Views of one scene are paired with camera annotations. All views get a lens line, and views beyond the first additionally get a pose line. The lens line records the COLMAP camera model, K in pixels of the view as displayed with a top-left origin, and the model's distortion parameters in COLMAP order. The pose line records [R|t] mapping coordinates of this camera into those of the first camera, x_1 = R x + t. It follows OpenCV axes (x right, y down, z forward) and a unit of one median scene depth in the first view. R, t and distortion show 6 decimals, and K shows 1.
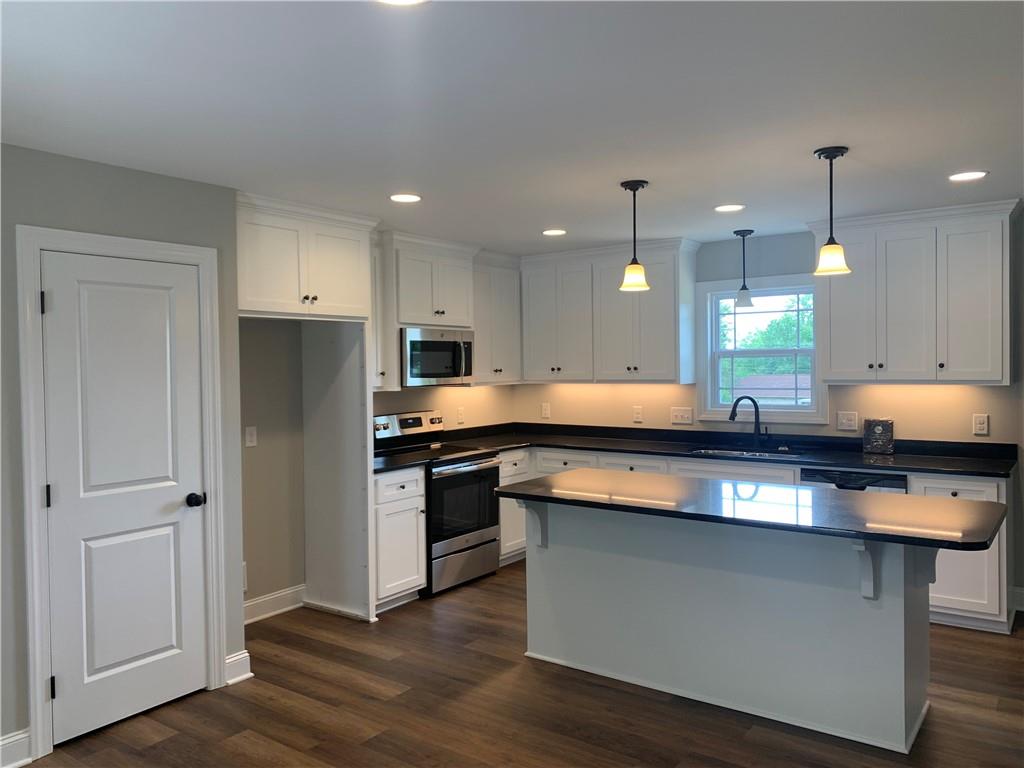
lens RADIAL K [[786.8, 0, 508.4], [0, 786.8, 386.3], [0, 0, 1]] dist [0.039924, -0.048849]
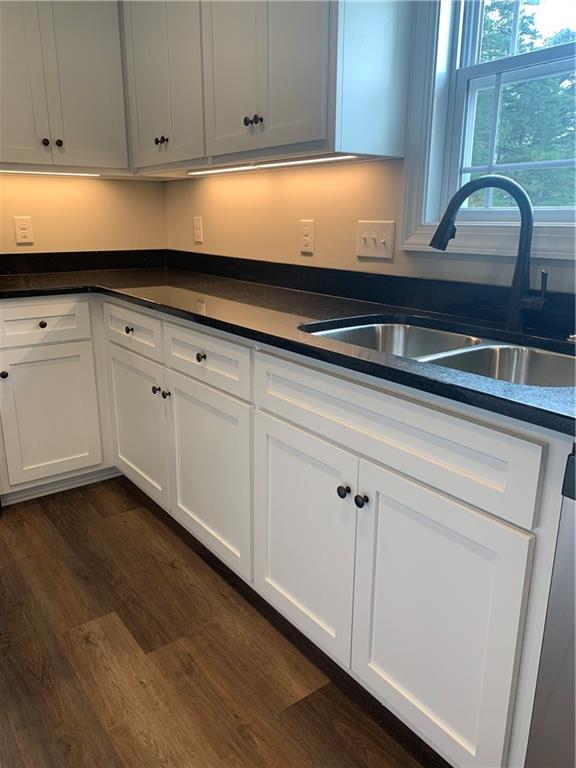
lens RADIAL K [[590.1, 0, 303.9], [0, 590.1, 378.3], [0, 0, 1]] dist [0.039924, -0.048849]
pose [[0.953927, 0.095686, -0.284371, 0.305810], [-0.026717, 0.971108, 0.237139, 0.037747], [0.298846, -0.218616, 0.928923, 0.712703]]
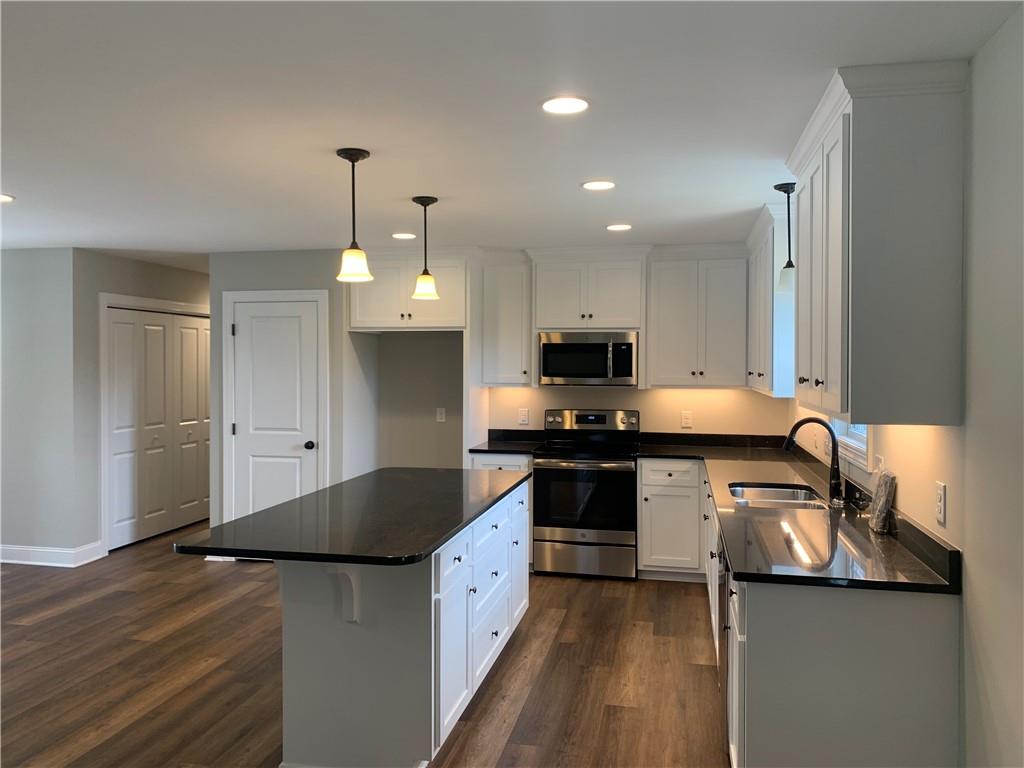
lens RADIAL K [[786.8, 0, 508.8], [0, 786.8, 383.0], [0, 0, 1]] dist [0.039924, -0.048849]
pose [[0.391399, 0.034002, -0.919593, 0.824813], [-0.035387, 0.999134, 0.021882, -0.023062], [0.919540, 0.023977, 0.392264, 0.482558]]
